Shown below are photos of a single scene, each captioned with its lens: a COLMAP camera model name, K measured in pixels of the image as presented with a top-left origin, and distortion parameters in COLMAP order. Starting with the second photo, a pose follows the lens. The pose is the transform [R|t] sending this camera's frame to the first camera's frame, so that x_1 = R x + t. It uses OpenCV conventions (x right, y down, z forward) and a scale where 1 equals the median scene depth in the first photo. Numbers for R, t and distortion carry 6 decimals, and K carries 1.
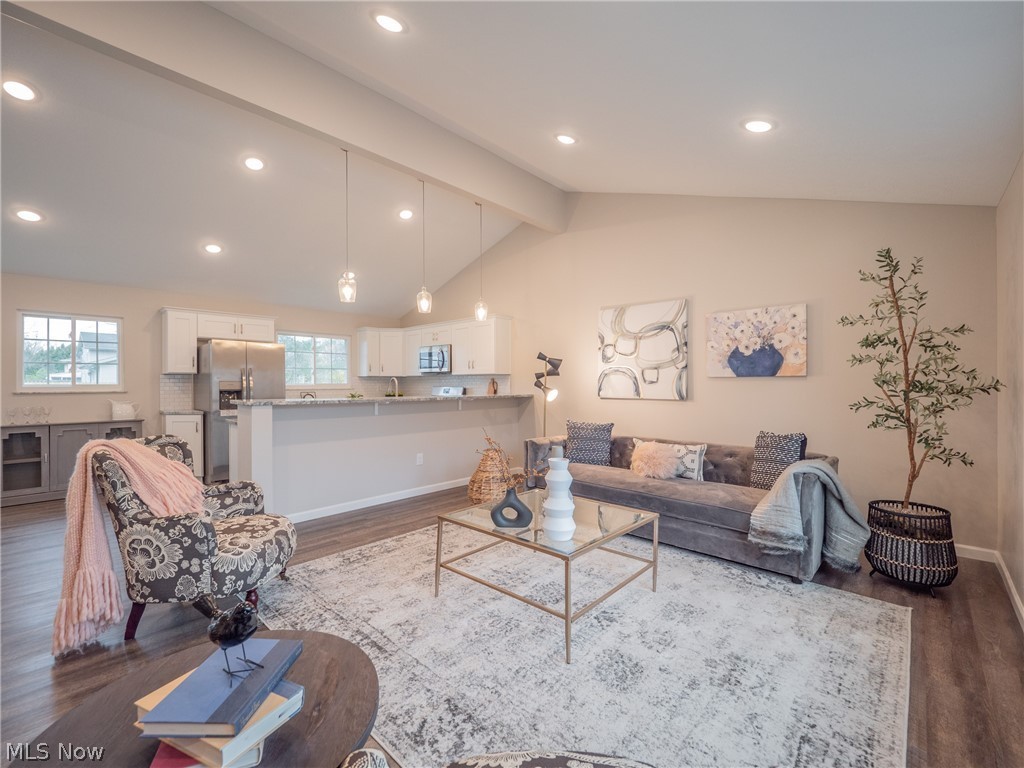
lens RADIAL K [[439.5, 0, 507.2], [0, 439.5, 384.6], [0, 0, 1]] dist [0.000069, -0.000049]
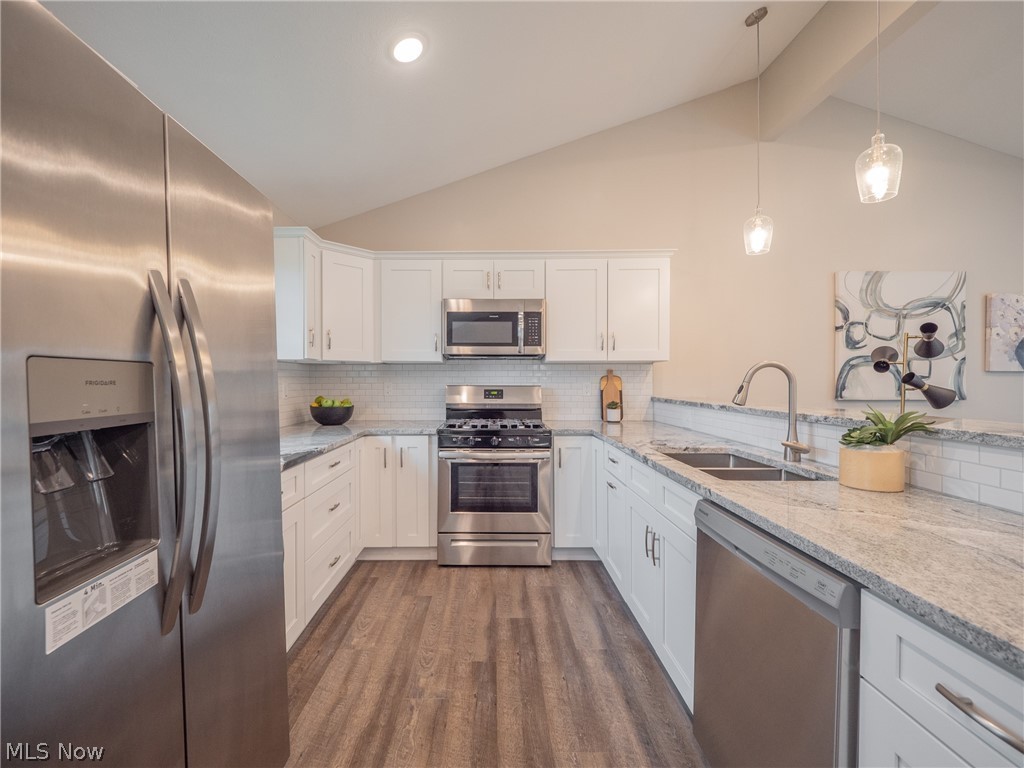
lens RADIAL K [[439.5, 0, 507.2], [0, 439.5, 384.6], [0, 0, 1]] dist [0.000069, -0.000049]
pose [[0.708212, -0.010941, 0.705915, -0.778839], [0.002341, 0.999911, 0.013148, -0.005213], [-0.705996, -0.007659, 0.708174, 1.093261]]
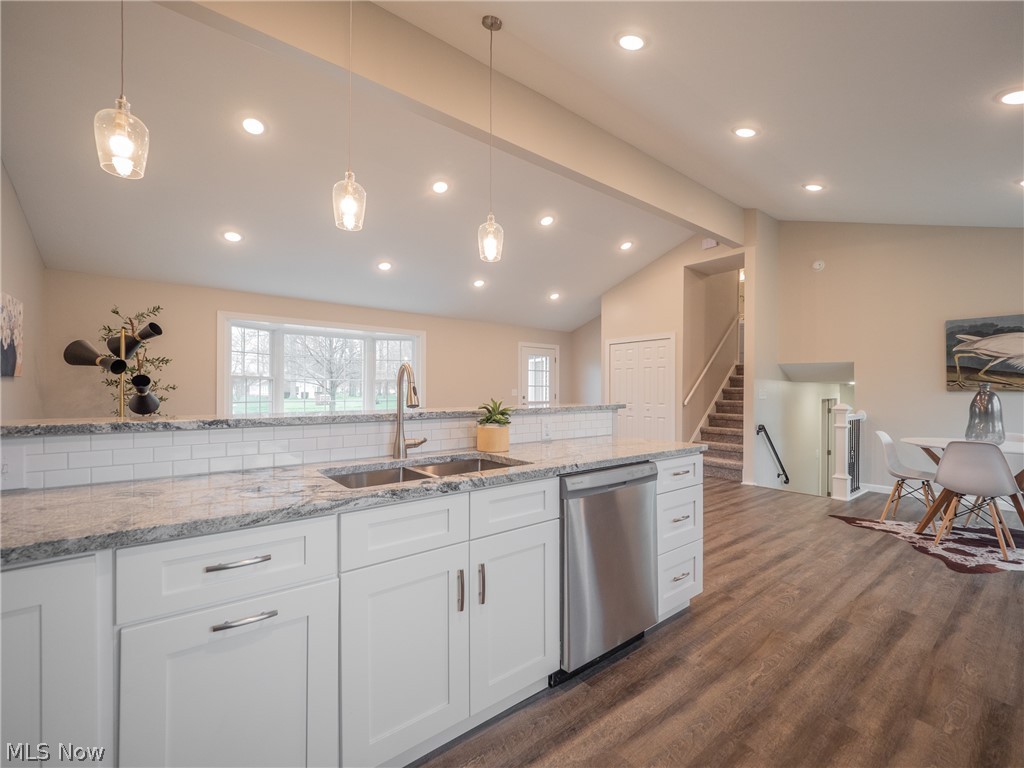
lens RADIAL K [[439.5, 0, 507.2], [0, 439.5, 384.6], [0, 0, 1]] dist [0.000069, -0.000049]
pose [[-0.989063, -0.002620, 0.147470, -0.481698], [-0.005261, 0.999833, -0.017521, 0.005476], [-0.147399, -0.018105, -0.988911, 1.587270]]
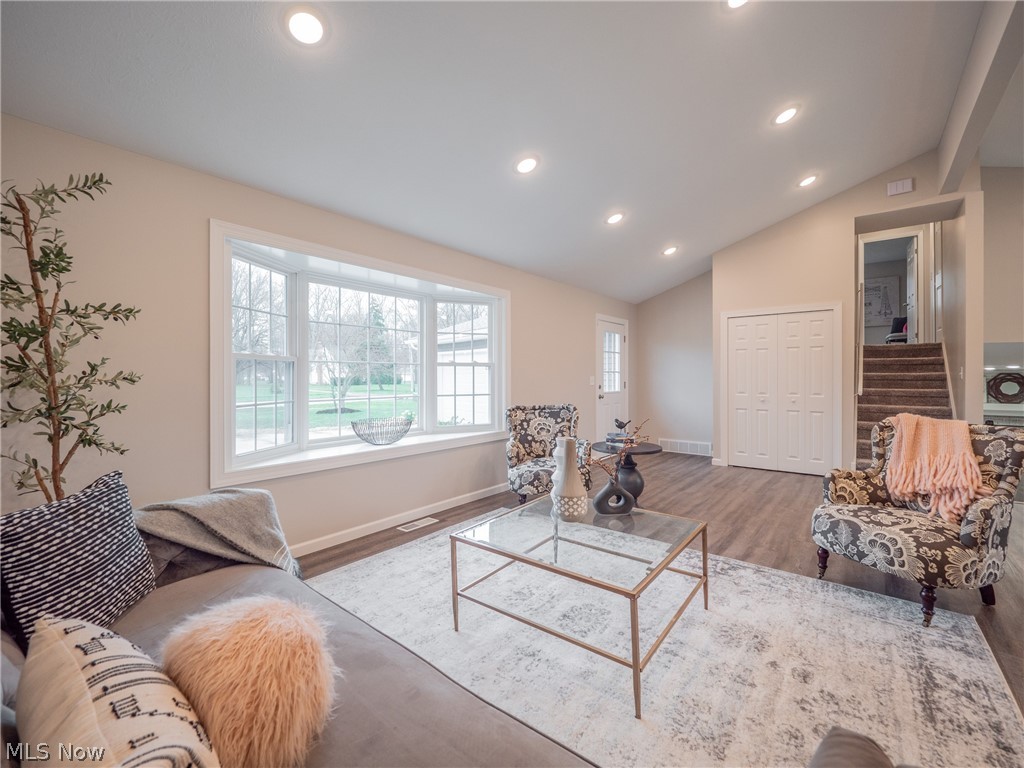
lens RADIAL K [[439.5, 0, 507.2], [0, 439.5, 384.6], [0, 0, 1]] dist [0.000069, -0.000049]
pose [[-0.995559, 0.005704, -0.093969, 0.175139], [0.004588, 0.999916, 0.012096, 0.001348], [0.094030, 0.011611, -0.995502, 1.113529]]
